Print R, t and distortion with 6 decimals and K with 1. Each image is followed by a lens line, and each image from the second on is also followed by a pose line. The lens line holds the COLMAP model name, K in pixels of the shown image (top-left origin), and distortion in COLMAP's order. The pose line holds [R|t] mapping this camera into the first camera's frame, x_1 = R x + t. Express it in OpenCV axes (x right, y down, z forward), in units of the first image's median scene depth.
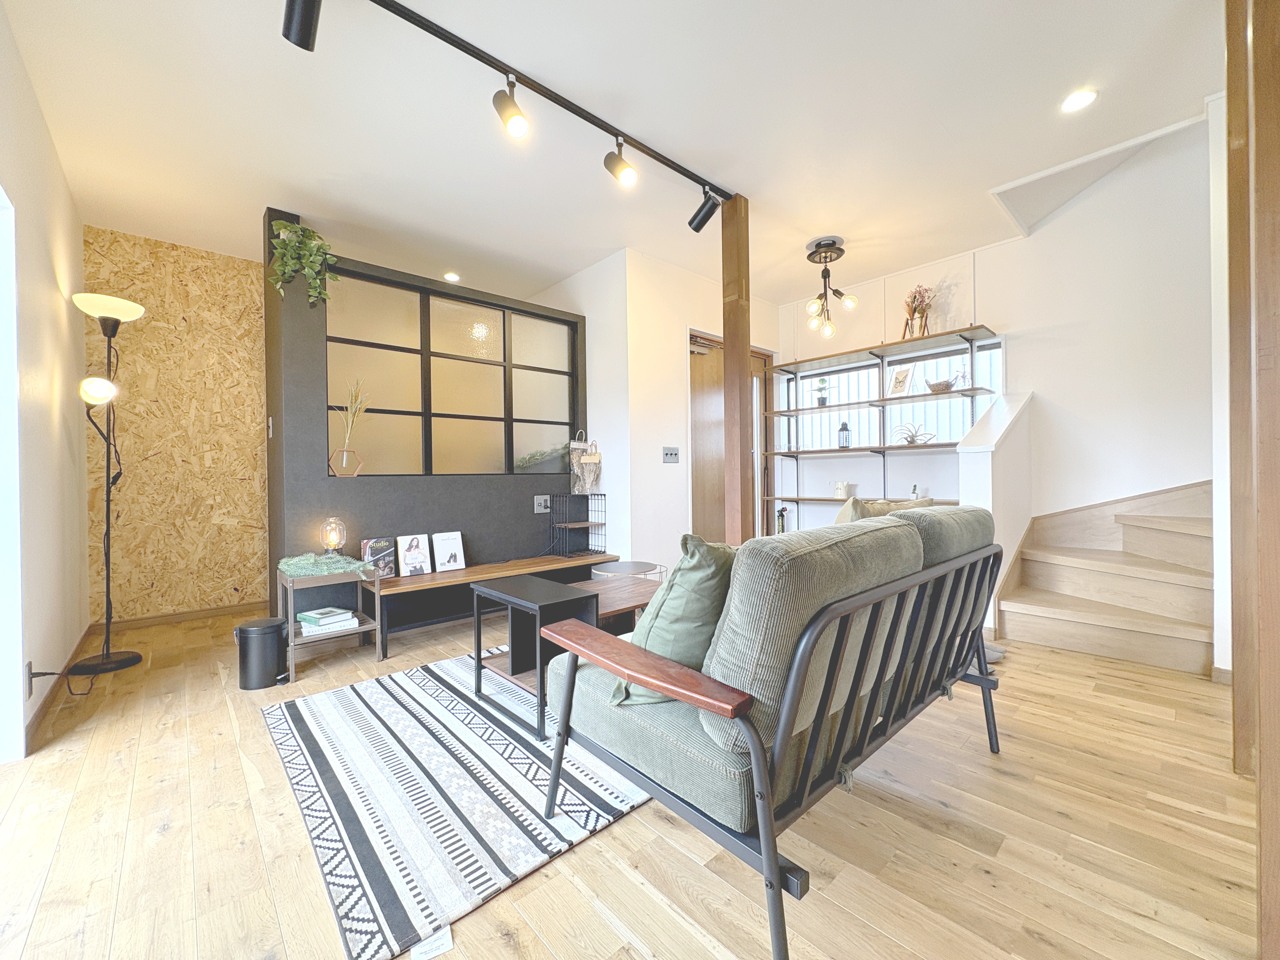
lens RADIAL K [[508.6, 0, 639.8], [0, 508.6, 476.2], [0, 0, 1]] dist [0.001343, -0.000160]
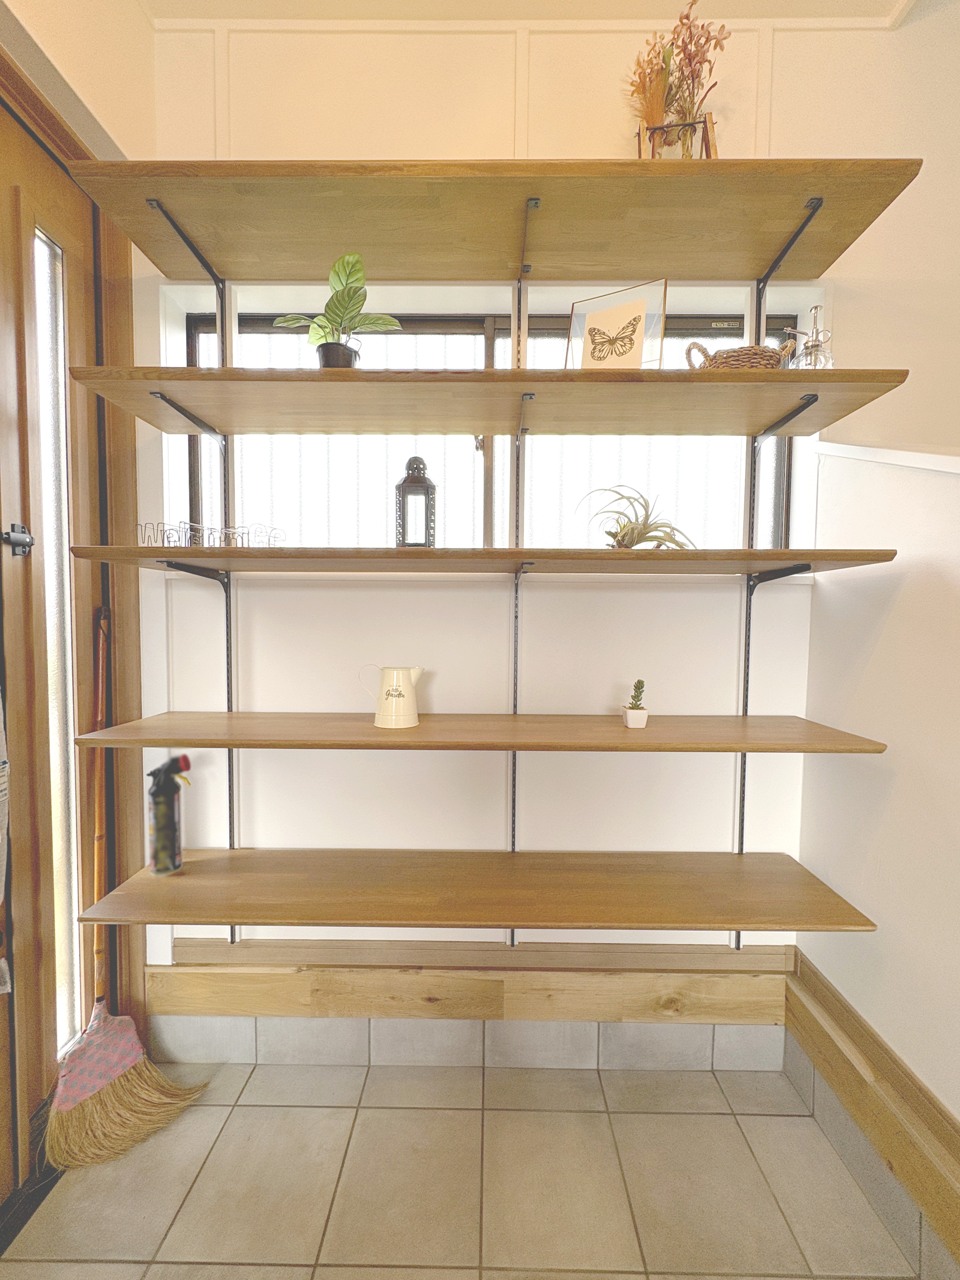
lens RADIAL K [[508.6, 0, 480.0], [0, 508.6, 640.0], [0, 0, 1]] dist [0.001343, -0.000160]
pose [[0.679883, -0.013221, 0.733201, 0.294452], [-0.019160, 0.999176, 0.035784, -0.022375], [-0.733070, -0.038377, 0.679070, 1.055841]]
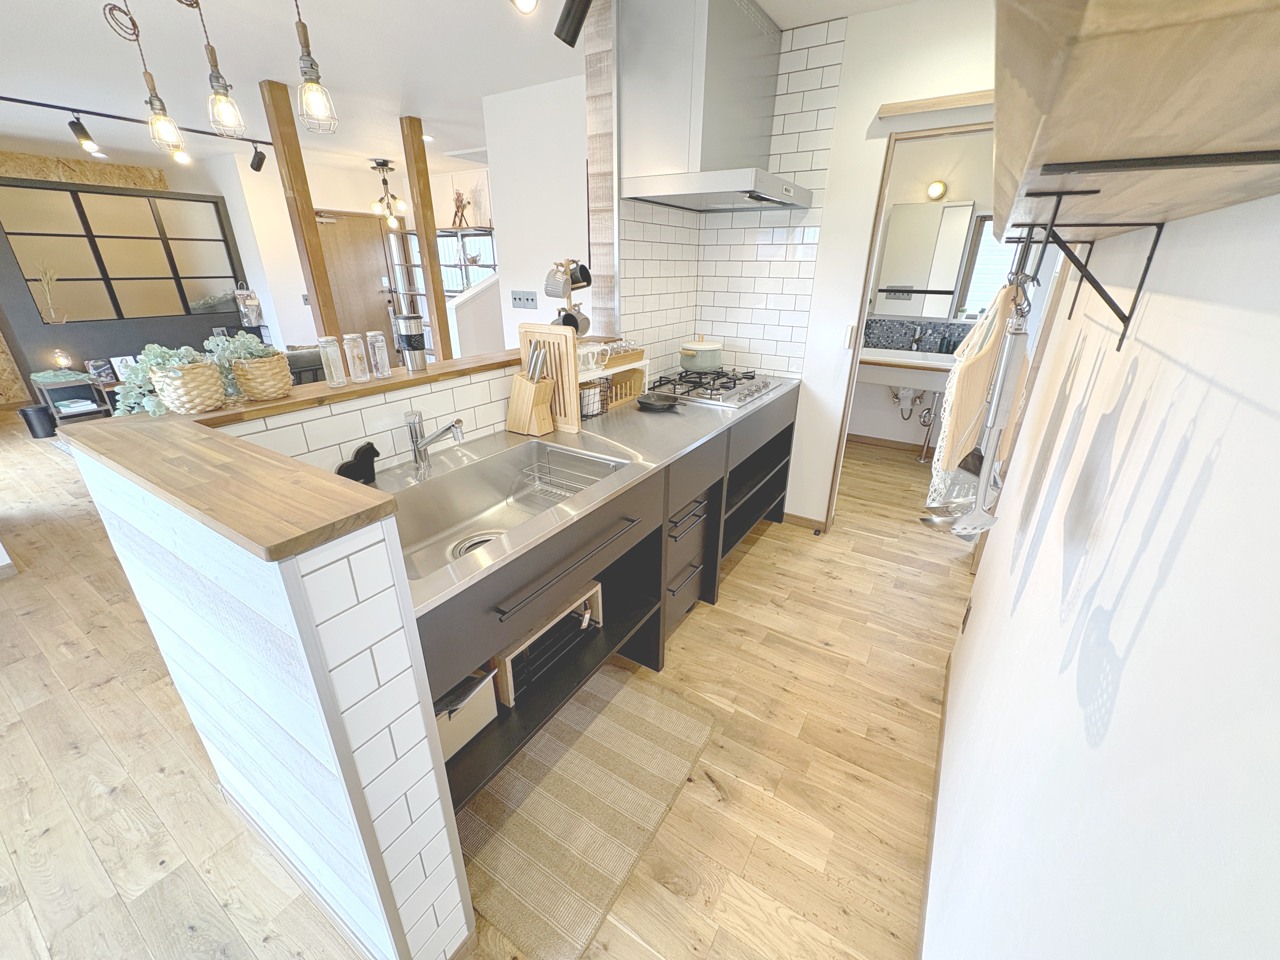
lens RADIAL K [[509.0, 0, 640.9], [0, 509.0, 475.0], [0, 0, 1]] dist [0.000030, 0.000499]
pose [[0.964169, -0.083690, 0.251742, 0.760661], [-0.018615, 0.925255, 0.378889, -0.195000], [-0.264635, -0.370000, 0.890544, -1.114810]]
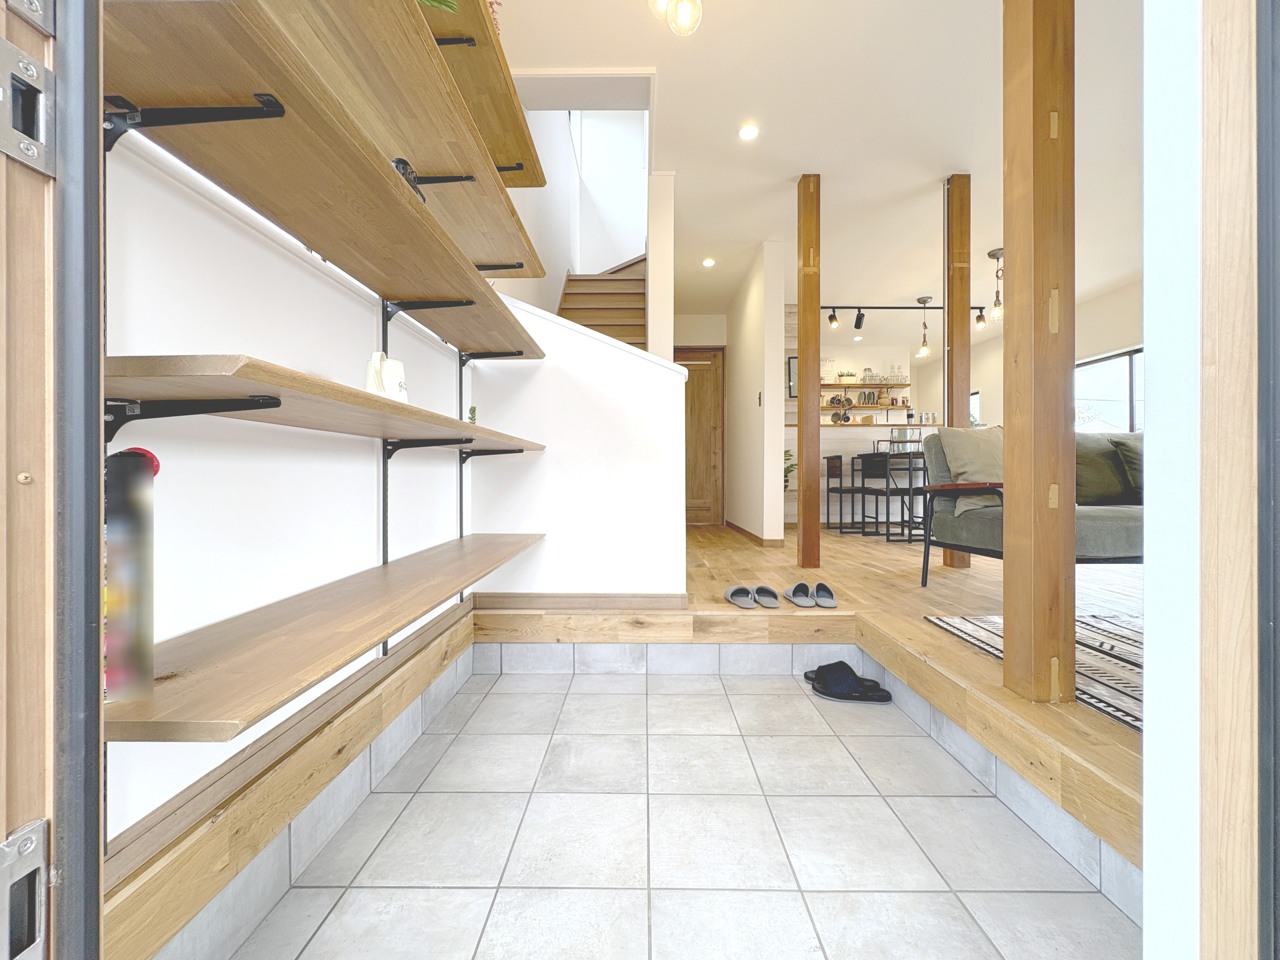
lens RADIAL K [[509.0, 0, 640.9], [0, 509.0, 475.0], [0, 0, 1]] dist [0.000030, 0.000499]
pose [[-0.731529, 0.015865, 0.681626, 0.134772], [0.012101, 0.999874, -0.010285, 0.109046], [-0.681703, 0.000725, -0.731628, 1.533105]]
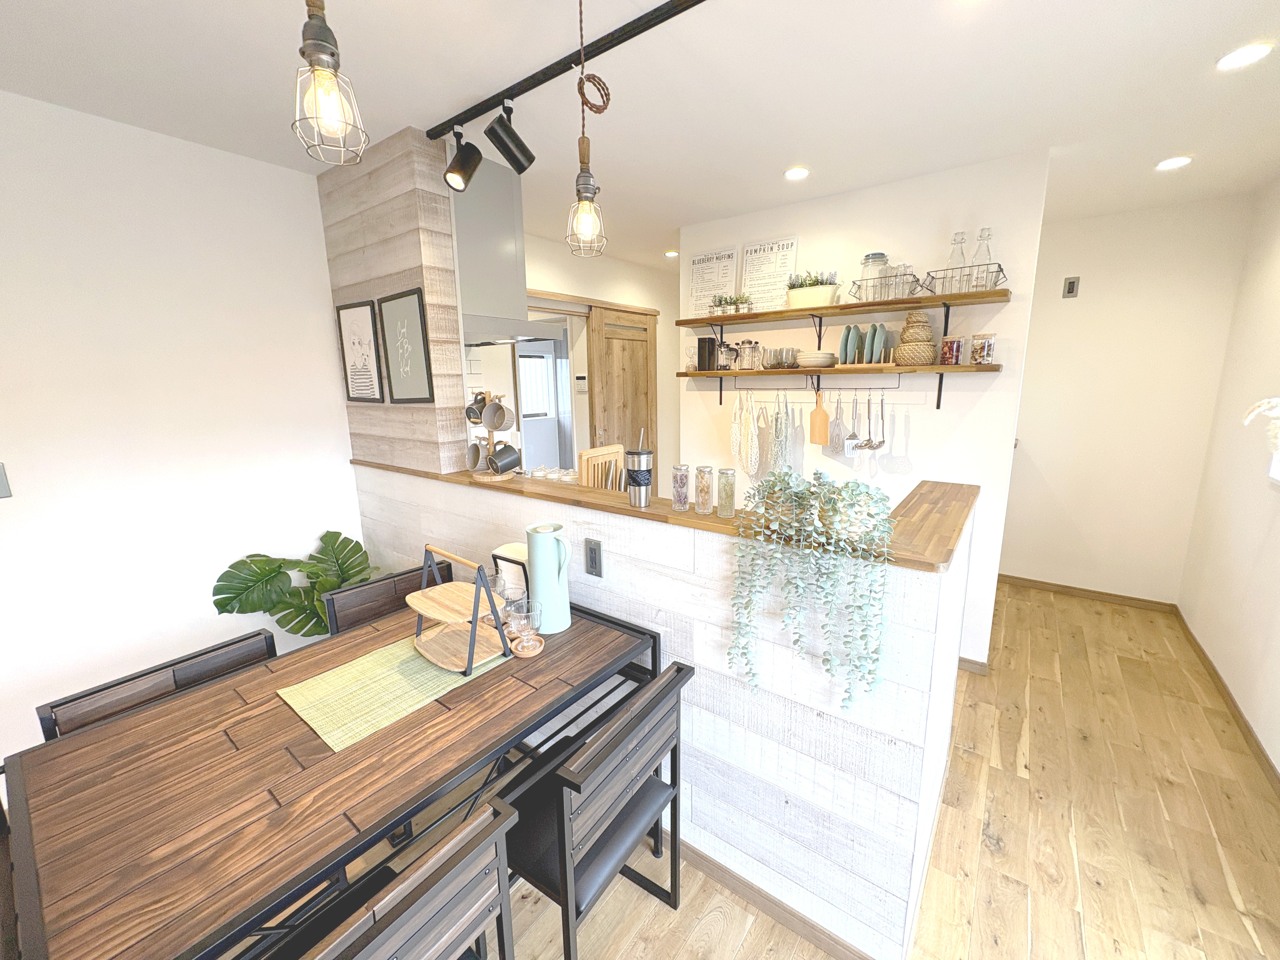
lens RADIAL K [[509.0, 0, 640.9], [0, 509.0, 475.0], [0, 0, 1]] dist [0.000030, 0.000499]
pose [[-0.183083, -0.169508, 0.968374, 0.181825], [0.021922, 0.984074, 0.176401, -0.207915], [-0.982853, 0.053525, -0.176451, -0.425381]]
